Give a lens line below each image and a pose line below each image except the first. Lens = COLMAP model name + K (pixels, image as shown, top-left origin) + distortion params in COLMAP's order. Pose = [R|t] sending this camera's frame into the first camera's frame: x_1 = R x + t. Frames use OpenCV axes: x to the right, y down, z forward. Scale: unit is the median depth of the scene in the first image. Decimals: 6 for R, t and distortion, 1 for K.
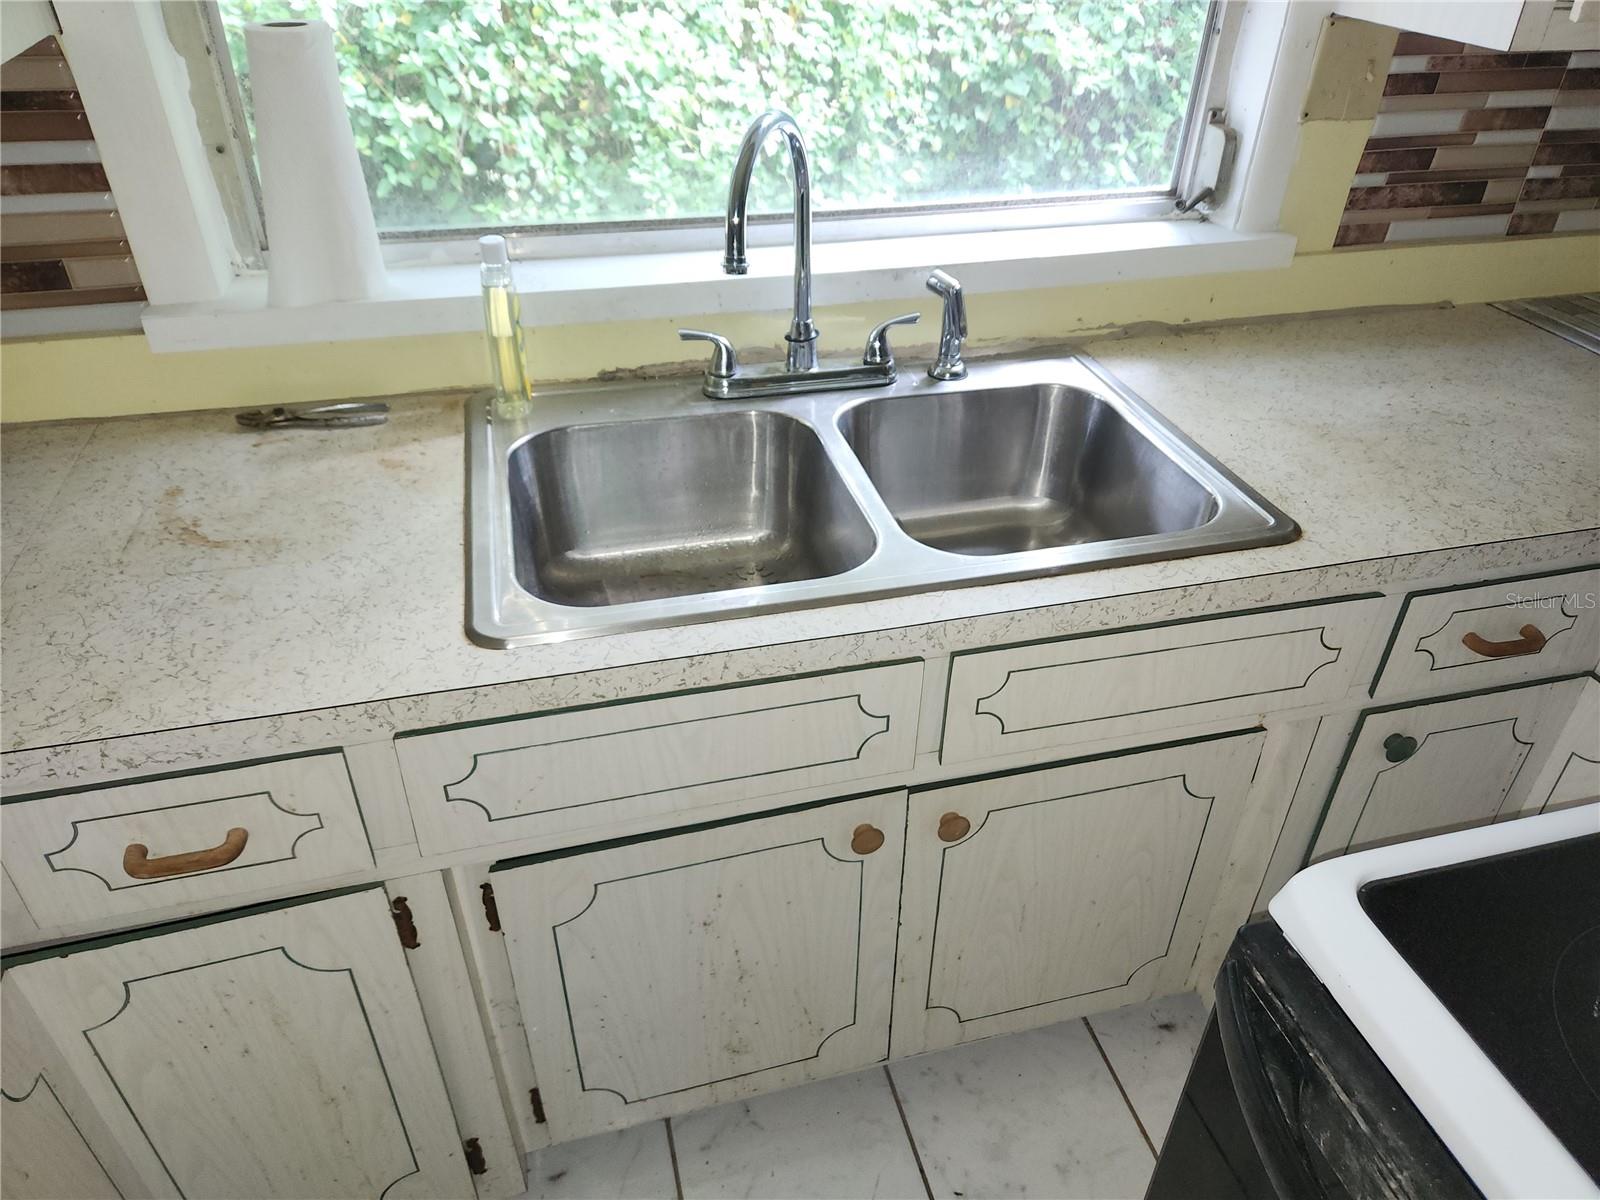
lens RADIAL K [[1062.9, 0, 808.4], [0, 1062.9, 600.6], [0, 0, 1]] dist [0.128154, -0.108928]
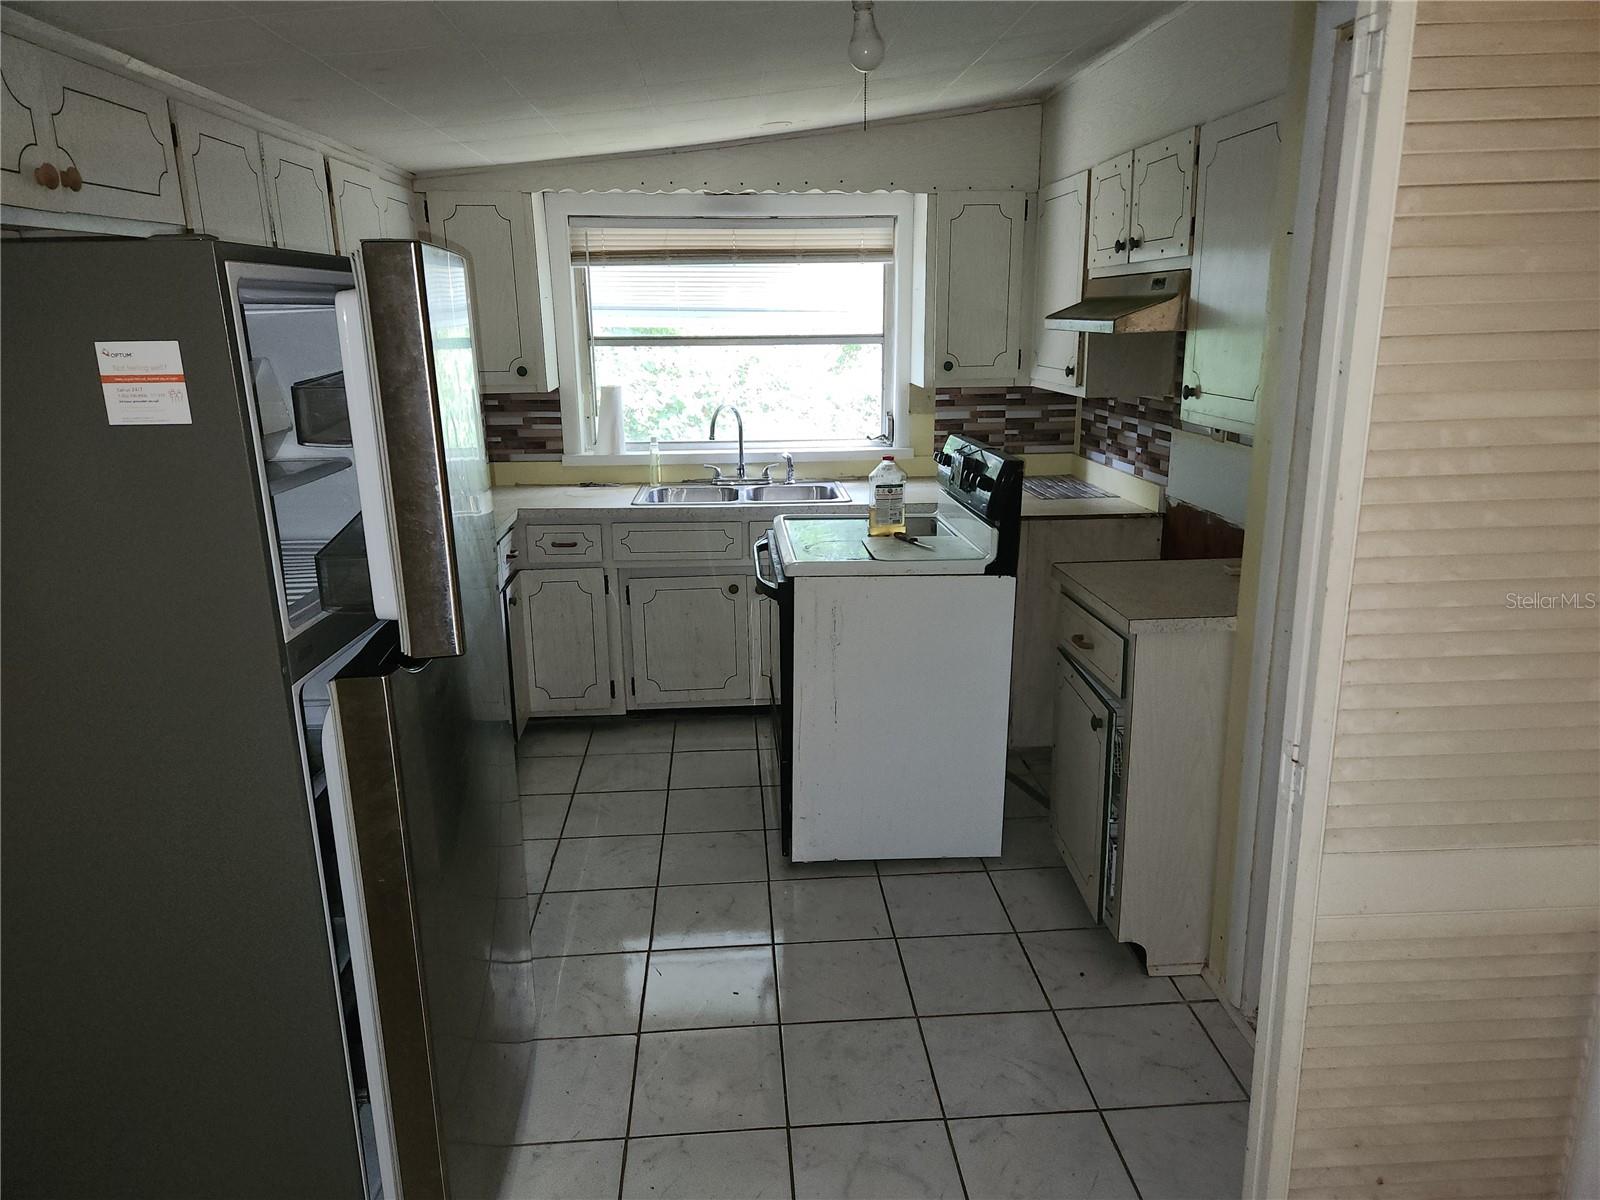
lens RADIAL K [[1062.9, 0, 808.4], [0, 1062.9, 600.6], [0, 0, 1]] dist [0.128154, -0.108928]
pose [[0.981963, 0.016241, -0.188374, 0.753159], [-0.079010, 0.940392, -0.330788, 1.102067], [0.171773, 0.339705, 0.924713, -1.696945]]
